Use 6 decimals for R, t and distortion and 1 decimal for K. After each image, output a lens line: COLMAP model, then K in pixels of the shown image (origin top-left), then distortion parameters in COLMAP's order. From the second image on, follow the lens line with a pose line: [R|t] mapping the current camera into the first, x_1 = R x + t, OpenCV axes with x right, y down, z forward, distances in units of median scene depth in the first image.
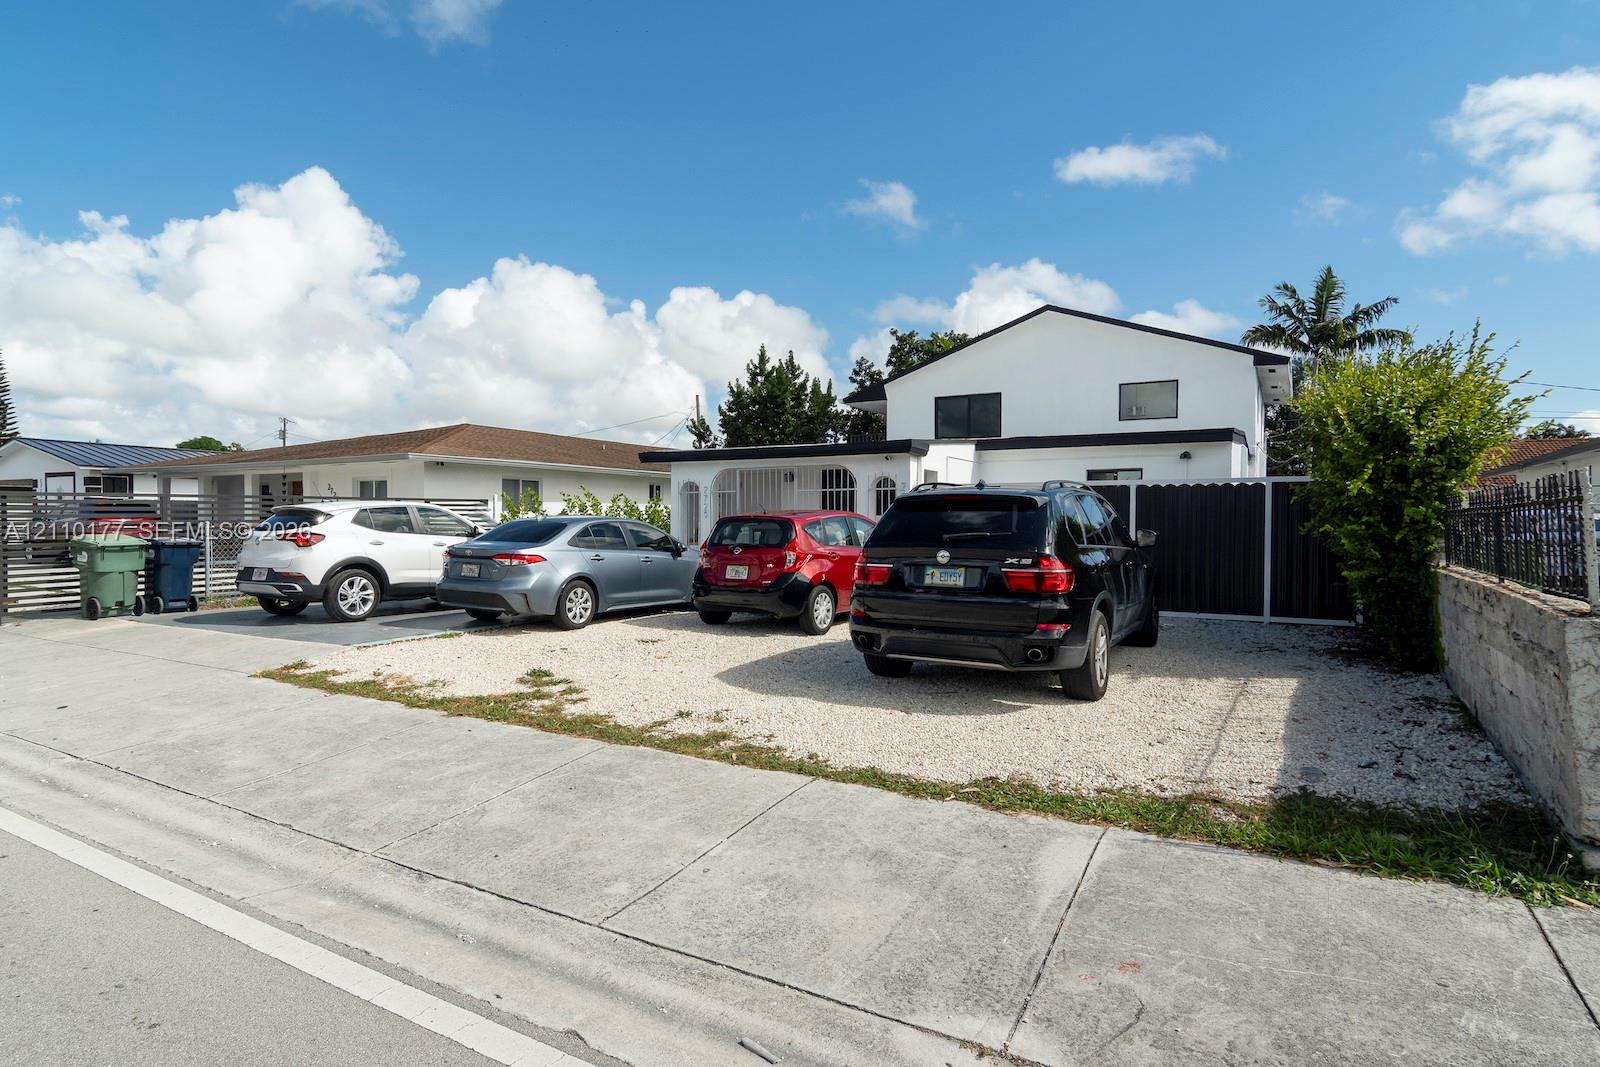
lens RADIAL K [[878.9, 0, 724.8], [0, 878.9, 527.0], [0, 0, 1]] dist [-0.001860, -0.000867]
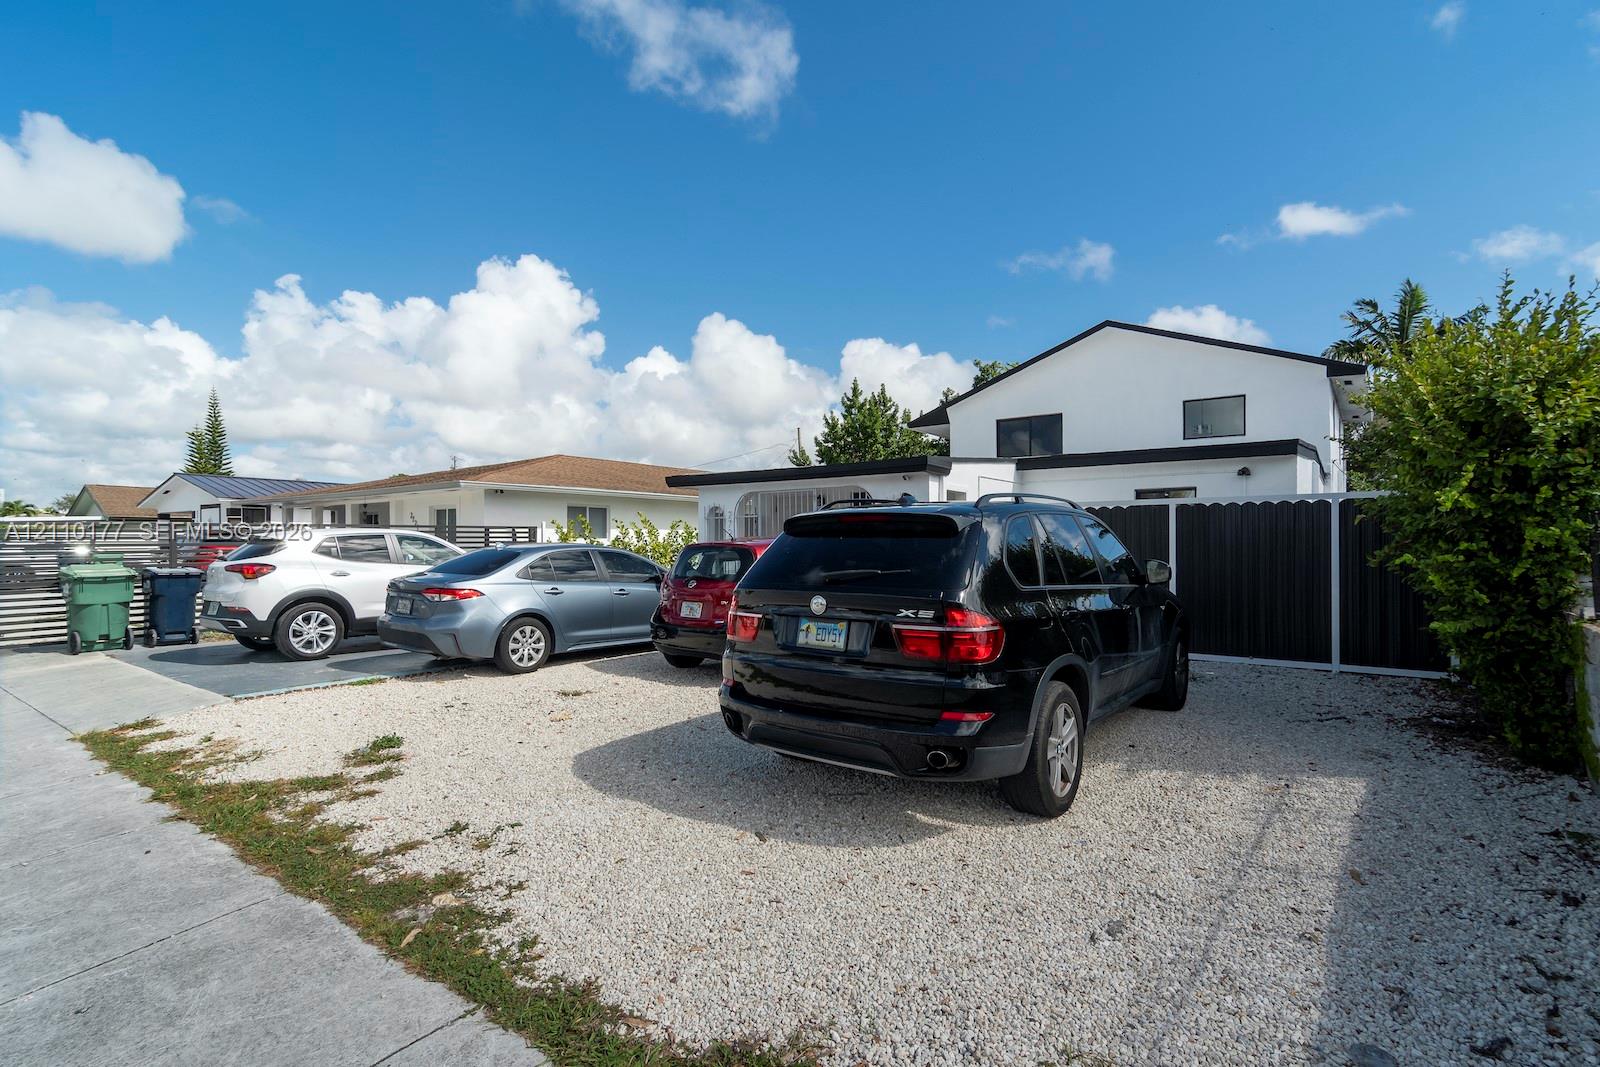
lens RADIAL K [[801.7, 0, 800.0], [0, 801.7, 533.5], [0, 0, 1]] dist [-0.002952, 0.001040]
pose [[0.998468, -0.005607, -0.055045, 0.152844], [0.004409, 0.999751, -0.021860, -0.004552], [0.055154, 0.021583, 0.998245, 0.215383]]
